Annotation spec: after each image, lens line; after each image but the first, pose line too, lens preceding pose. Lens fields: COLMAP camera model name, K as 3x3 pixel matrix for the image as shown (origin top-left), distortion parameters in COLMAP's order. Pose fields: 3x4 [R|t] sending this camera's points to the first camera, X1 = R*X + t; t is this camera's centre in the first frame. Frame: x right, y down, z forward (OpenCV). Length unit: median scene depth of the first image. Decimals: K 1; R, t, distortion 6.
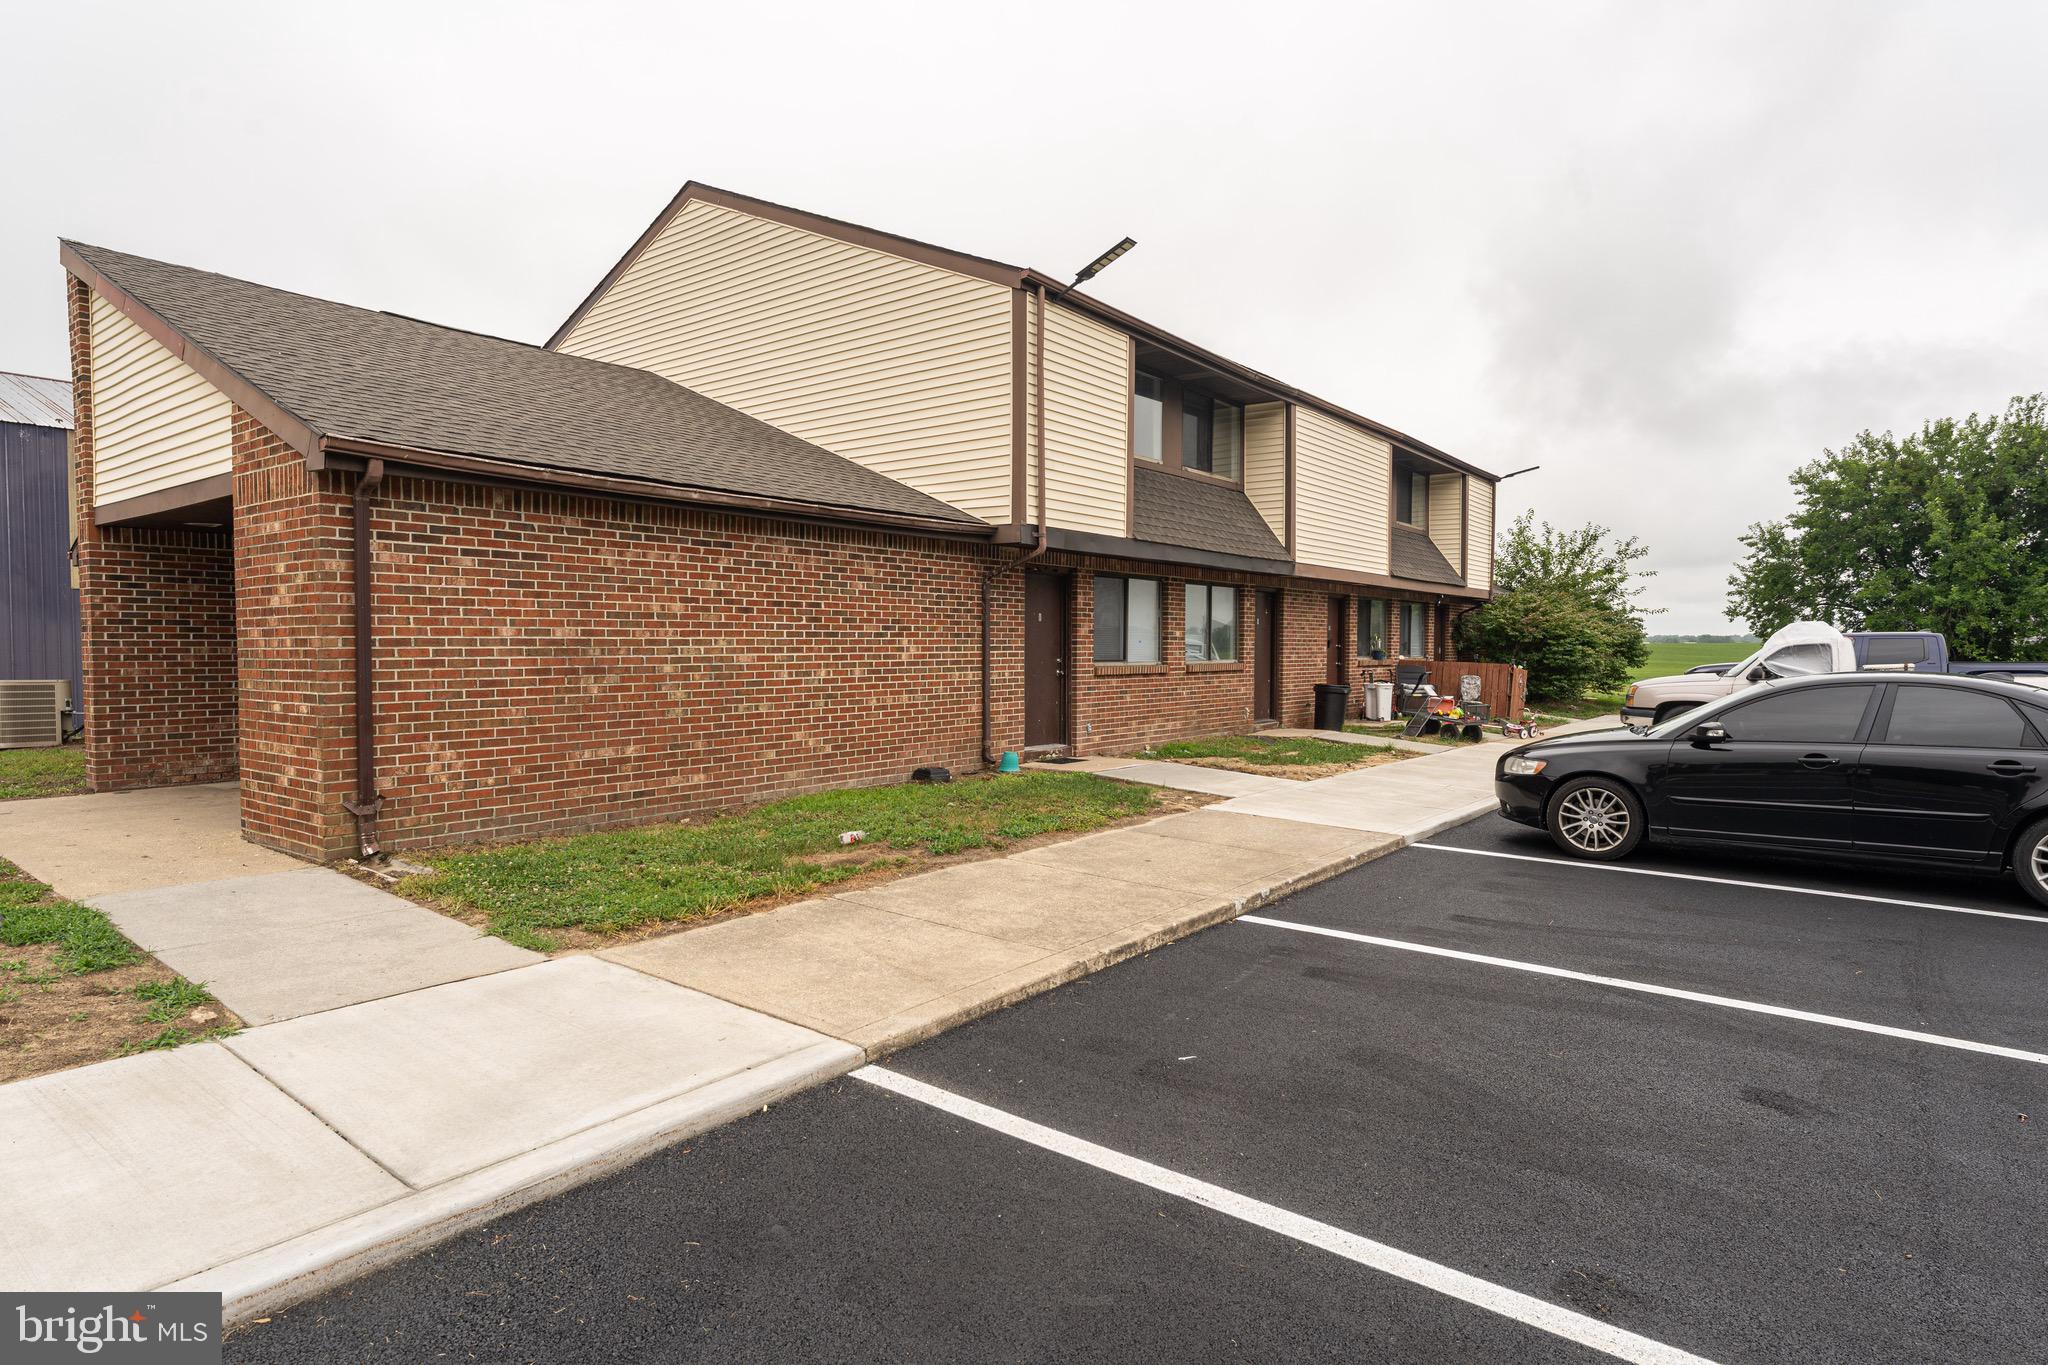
lens RADIAL K [[1095.9, 0, 1020.5], [0, 1095.9, 697.5], [0, 0, 1]] dist [0.001307, 0.000109]
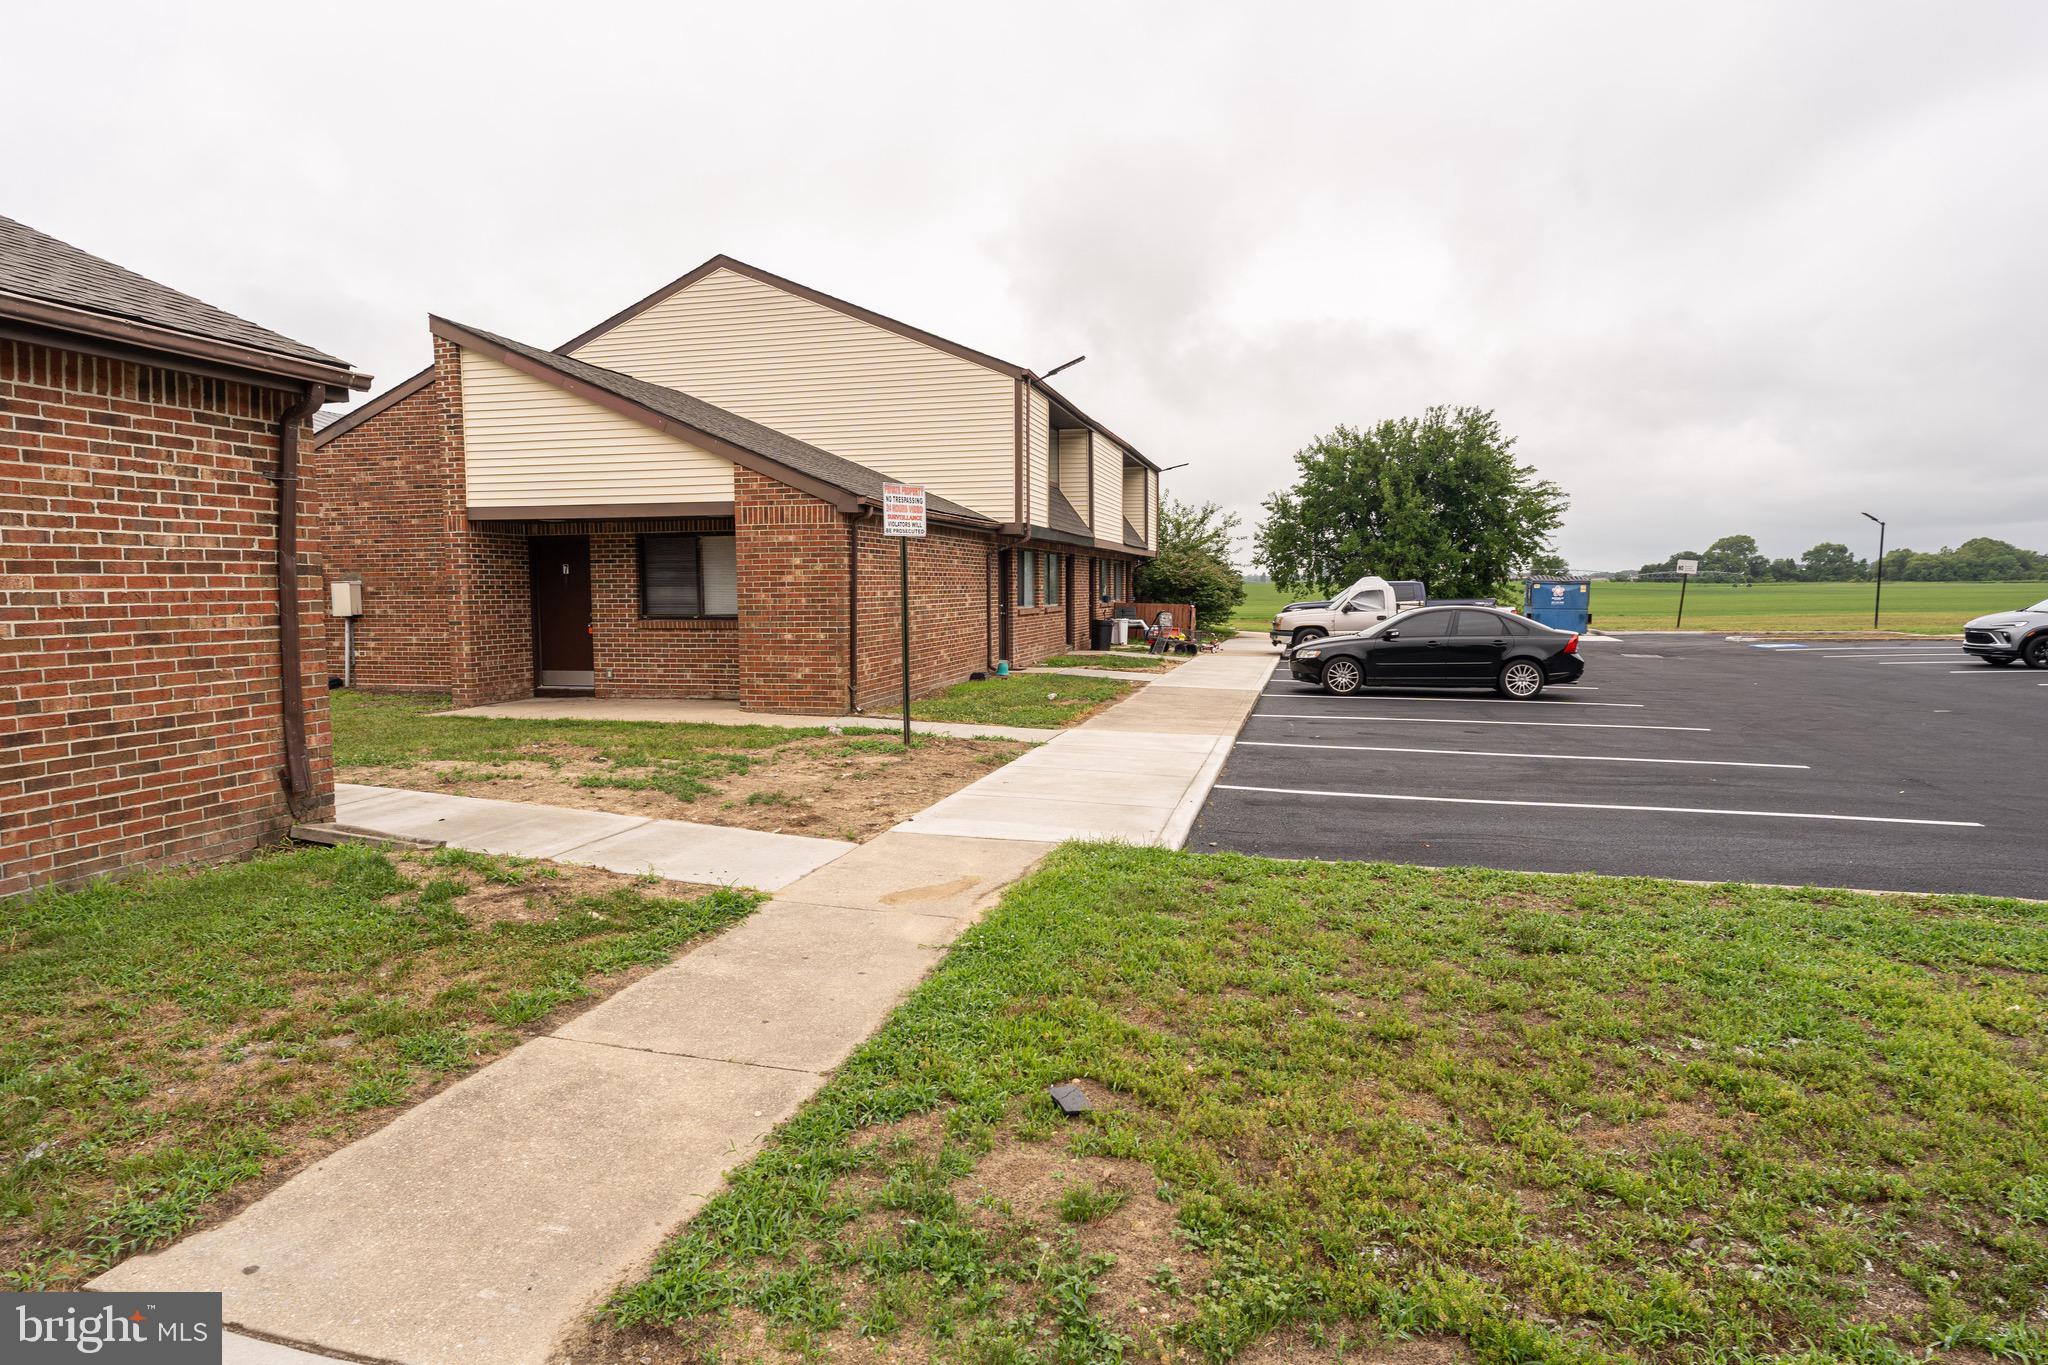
lens RADIAL K [[1192.4, 0, 1022.5], [0, 1192.4, 677.0], [0, 0, 1]] dist [0.003423, -0.001921]
pose [[0.910418, -0.039539, 0.411795, -0.879623], [0.028905, 0.999069, 0.032023, 0.017868], [-0.412678, -0.017251, 0.910714, -0.746813]]
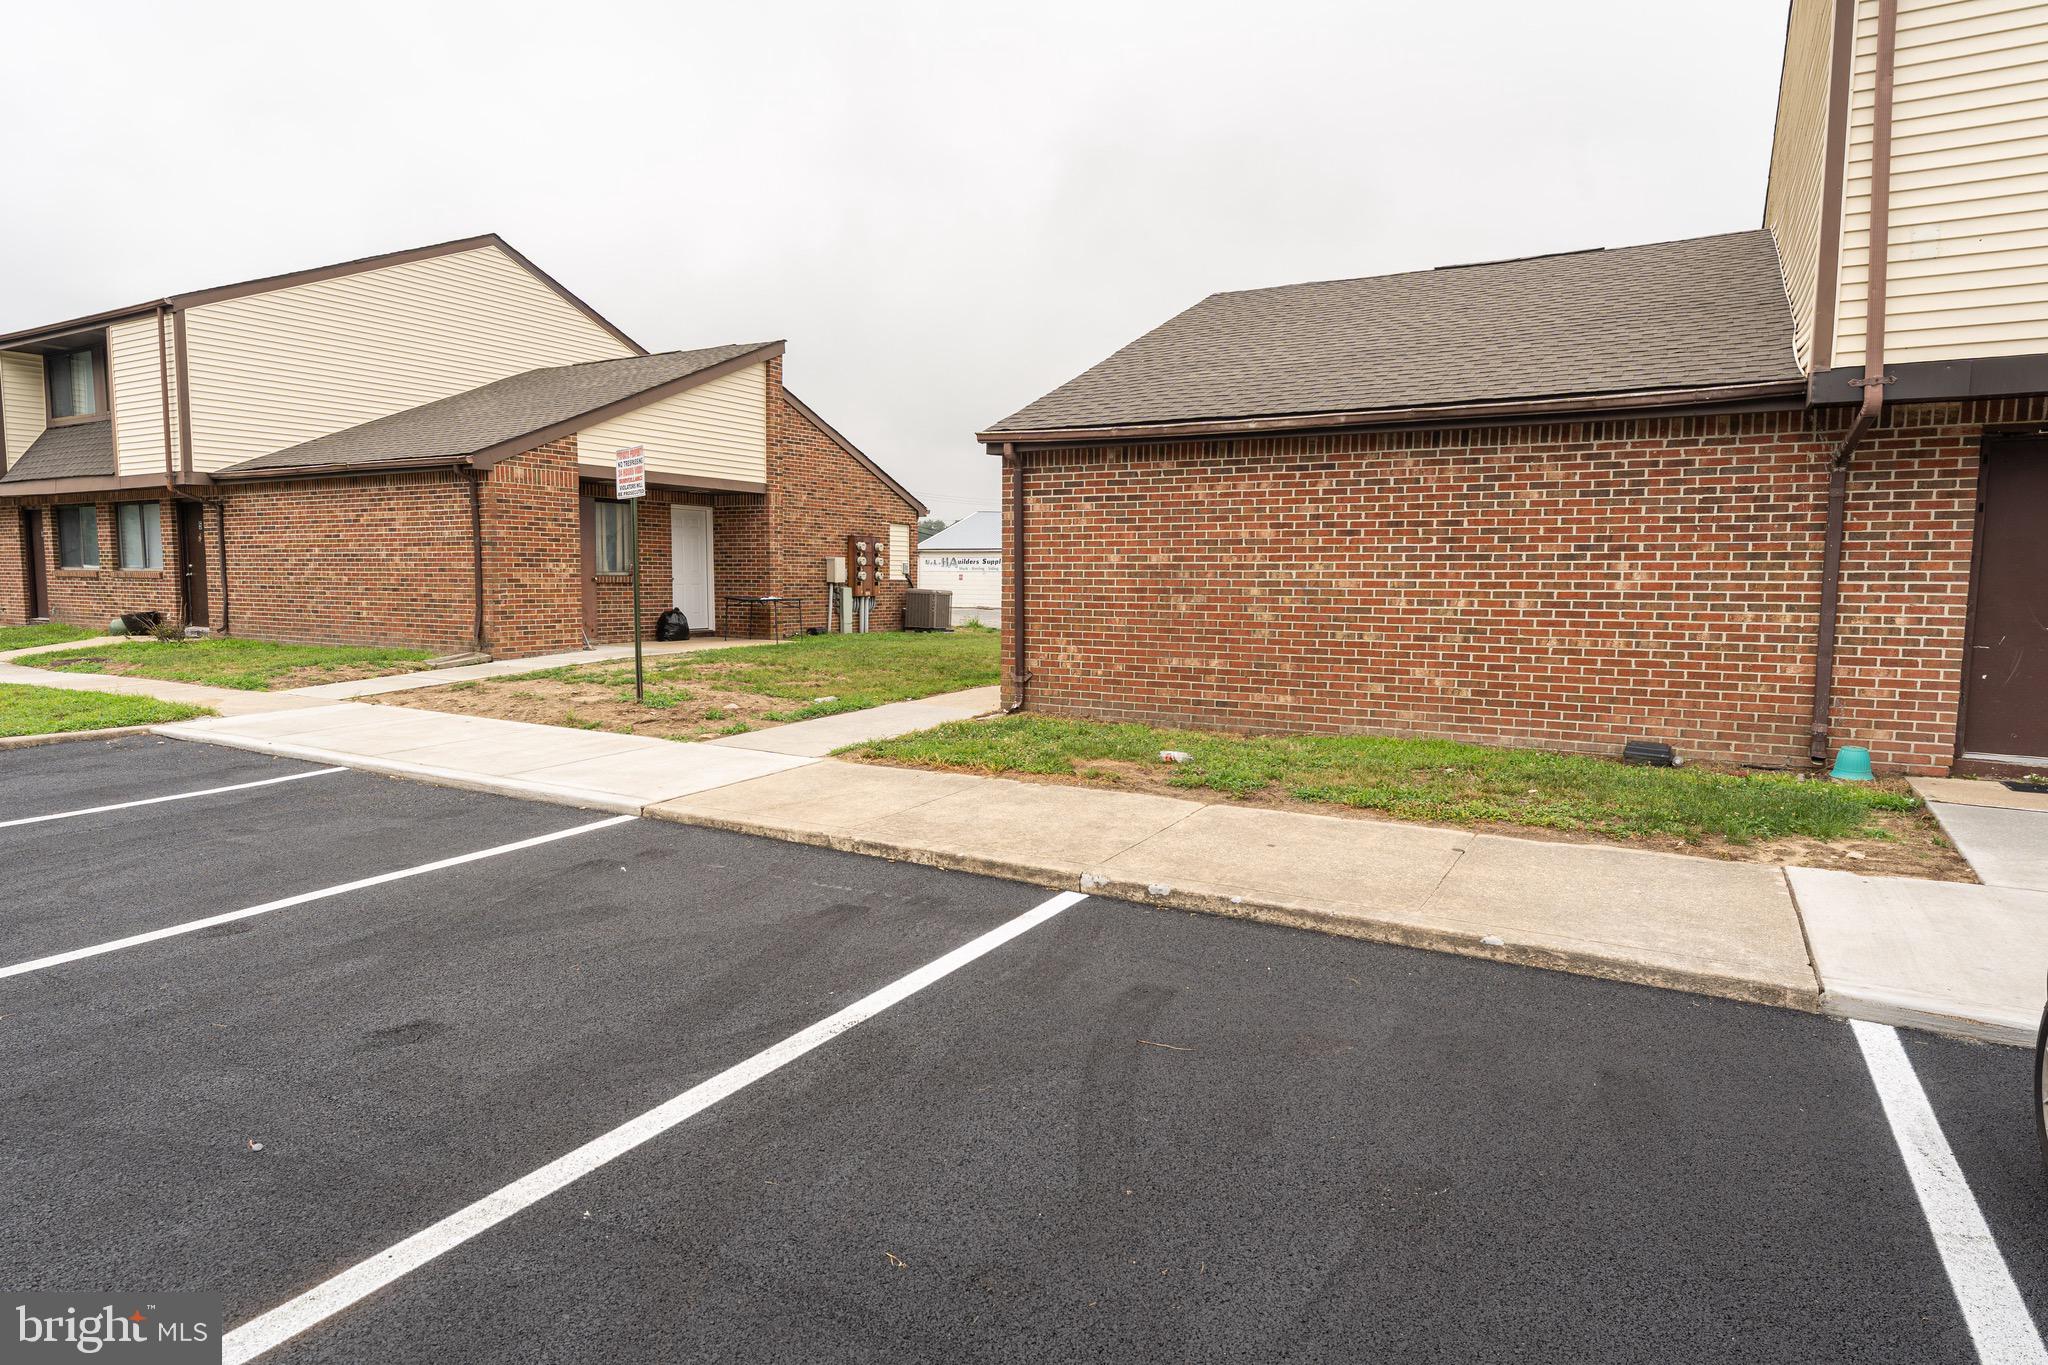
lens RADIAL K [[1165.3, 0, 1011.0], [0, 1165.3, 689.8], [0, 0, 1]] dist [-0.000605, 0.001731]
pose [[0.134701, 0.095982, -0.986227, 0.708541], [-0.055245, 0.994477, 0.089239, -0.017645], [0.989345, 0.042463, 0.139260, 0.561195]]
